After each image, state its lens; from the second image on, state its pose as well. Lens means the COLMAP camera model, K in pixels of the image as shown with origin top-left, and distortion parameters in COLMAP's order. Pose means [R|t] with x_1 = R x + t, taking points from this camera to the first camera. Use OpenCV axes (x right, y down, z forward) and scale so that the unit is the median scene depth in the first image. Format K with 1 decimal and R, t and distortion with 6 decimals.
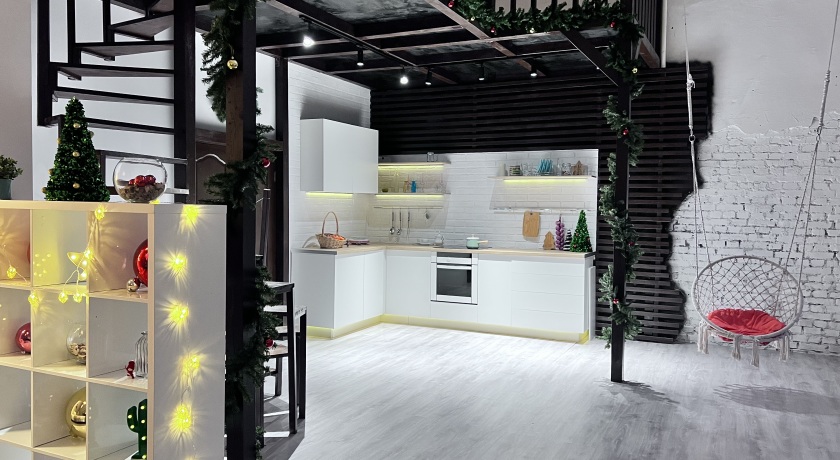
lens RADIAL K [[630.4, 0, 415.0], [0, 630.4, 229.6], [0, 0, 1]] dist [0.017655, -0.004503]
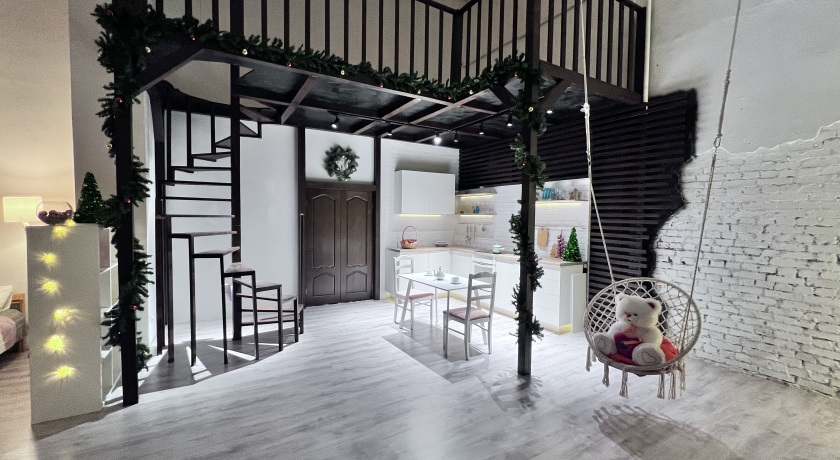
lens RADIAL K [[343.1, 0, 413.1], [0, 343.1, 227.3], [0, 0, 1]] dist [-0.001981, -0.000283]
pose [[0.836617, 0.015099, -0.547581, 0.370873], [-0.022877, 0.999711, -0.007386, -0.019083], [0.547311, 0.018706, 0.836720, 0.258718]]
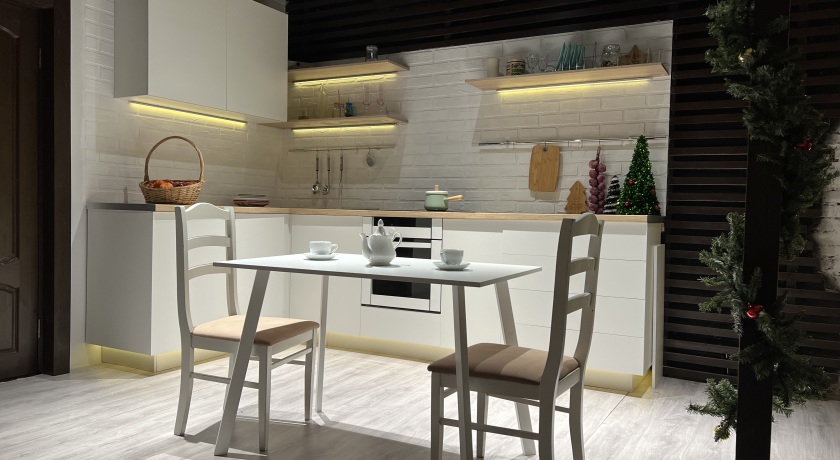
lens RADIAL K [[630.4, 0, 426.2], [0, 630.4, 236.7], [0, 0, 1]] dist [0.017655, -0.004503]
pose [[0.999112, 0.012022, -0.040388, 0.110290], [-0.011982, 0.999927, 0.001239, 0.054223], [0.040400, -0.000754, 0.999183, 0.473732]]
